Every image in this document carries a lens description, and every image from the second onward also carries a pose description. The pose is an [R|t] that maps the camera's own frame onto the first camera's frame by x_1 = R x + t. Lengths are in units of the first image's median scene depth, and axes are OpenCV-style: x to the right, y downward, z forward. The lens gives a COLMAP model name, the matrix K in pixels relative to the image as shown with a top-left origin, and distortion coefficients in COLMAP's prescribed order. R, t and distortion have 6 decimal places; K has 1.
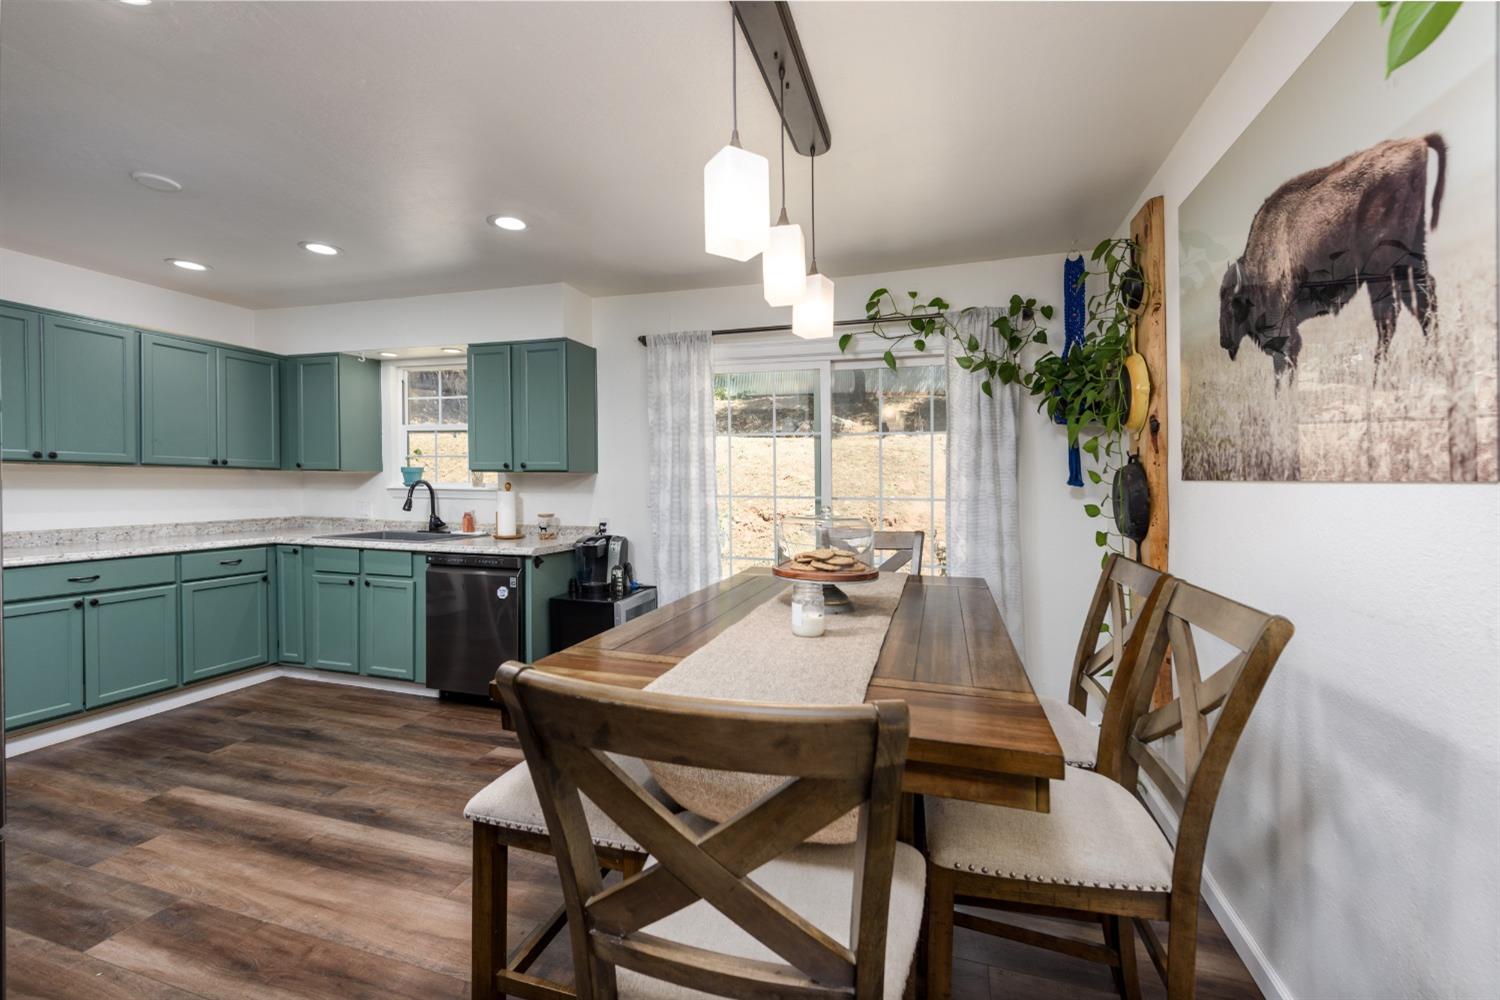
lens RADIAL K [[613.4, 0, 752.9], [0, 613.4, 510.0], [0, 0, 1]] dist [0.002702, -0.002064]
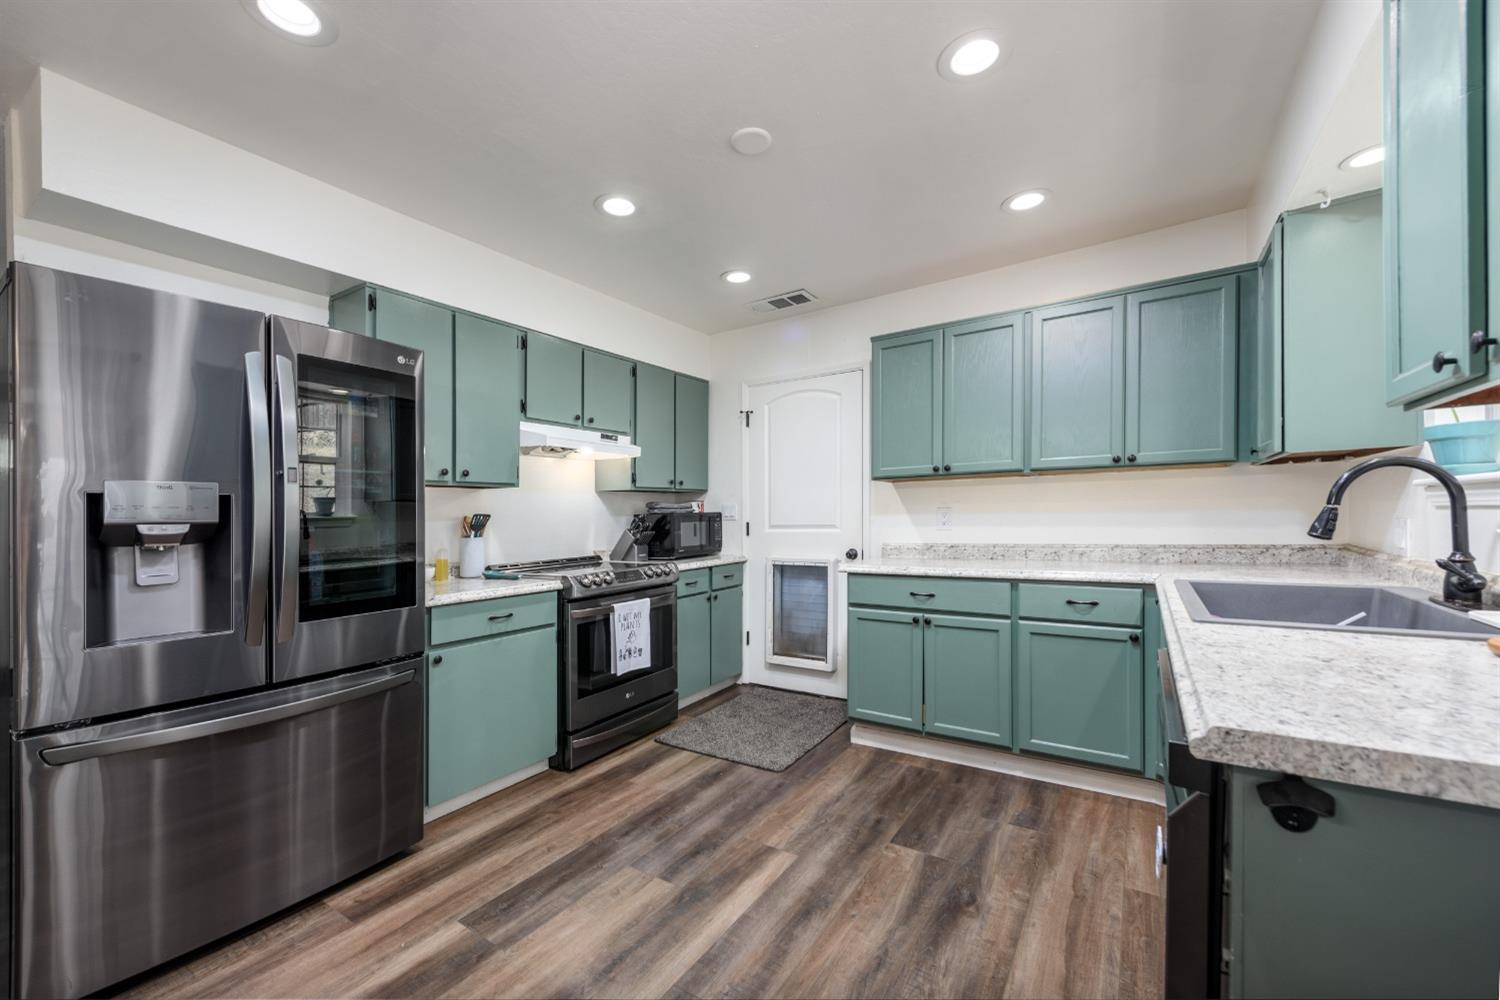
lens RADIAL K [[595.9, 0, 736.4], [0, 595.9, 525.4], [0, 0, 1]] dist [0.009692, -0.001023]
pose [[-0.275995, 0.013726, -0.961061, -0.104000], [-0.023062, 0.999516, 0.020898, -0.007510], [0.960882, 0.027931, -0.275545, 0.839765]]
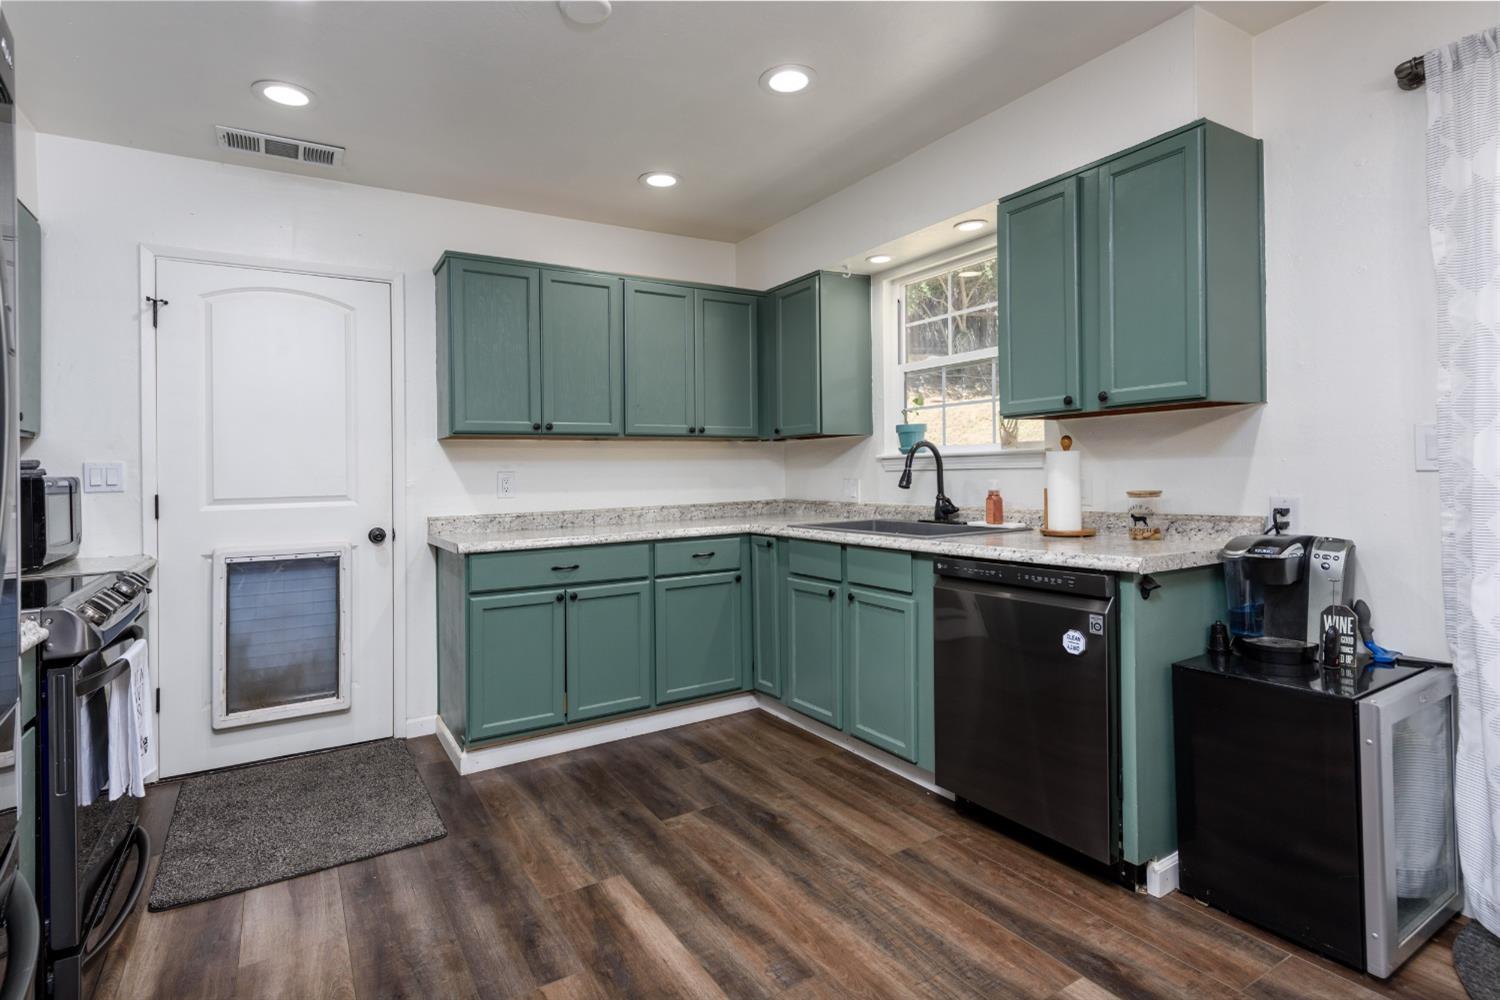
lens RADIAL K [[749.5, 0, 744.7], [0, 749.5, 493.3], [0, 0, 1]] dist [0.014600, -0.001377]
pose [[0.752925, -0.006581, -0.658073, -0.190272], [-0.000960, 0.999938, -0.011098, 0.017457], [0.658105, 0.008988, 0.752872, 0.328556]]
